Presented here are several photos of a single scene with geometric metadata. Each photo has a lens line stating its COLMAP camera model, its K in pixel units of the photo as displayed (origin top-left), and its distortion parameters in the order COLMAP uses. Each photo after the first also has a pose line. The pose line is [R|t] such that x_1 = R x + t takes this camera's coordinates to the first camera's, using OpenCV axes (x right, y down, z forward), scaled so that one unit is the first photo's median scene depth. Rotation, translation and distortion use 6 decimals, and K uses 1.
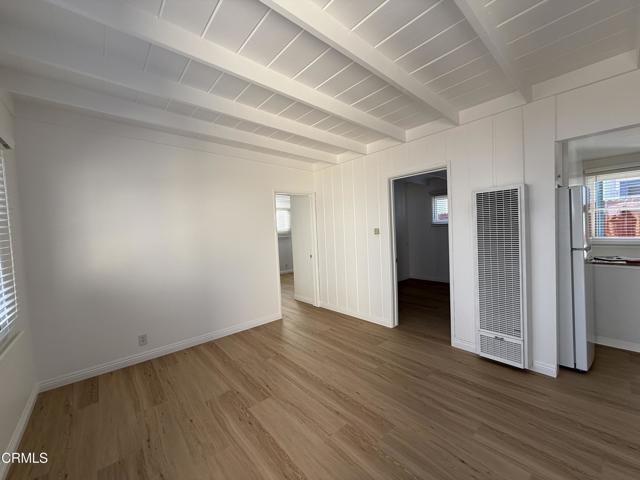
lens RADIAL K [[255.2, 0, 317.6], [0, 255.2, 240.4], [0, 0, 1]] dist [0.001763, 0.000385]
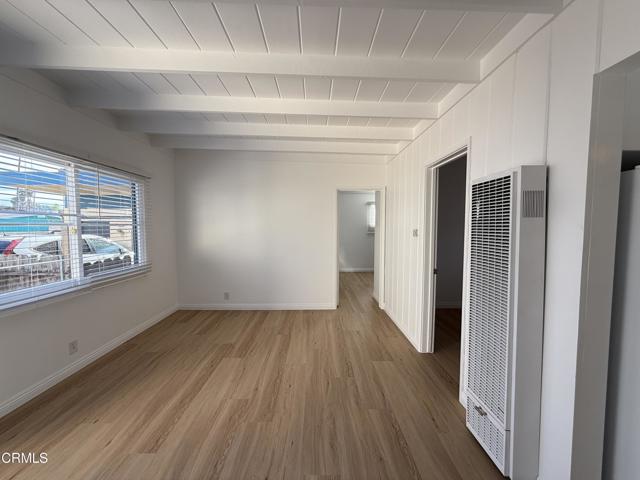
lens RADIAL K [[255.2, 0, 317.6], [0, 255.2, 240.4], [0, 0, 1]] dist [0.001763, 0.000385]
pose [[0.760794, 0.082253, -0.643760, 0.718279], [-0.061082, 0.996608, 0.055150, -0.051583], [0.646113, -0.002636, 0.763237, 0.226884]]
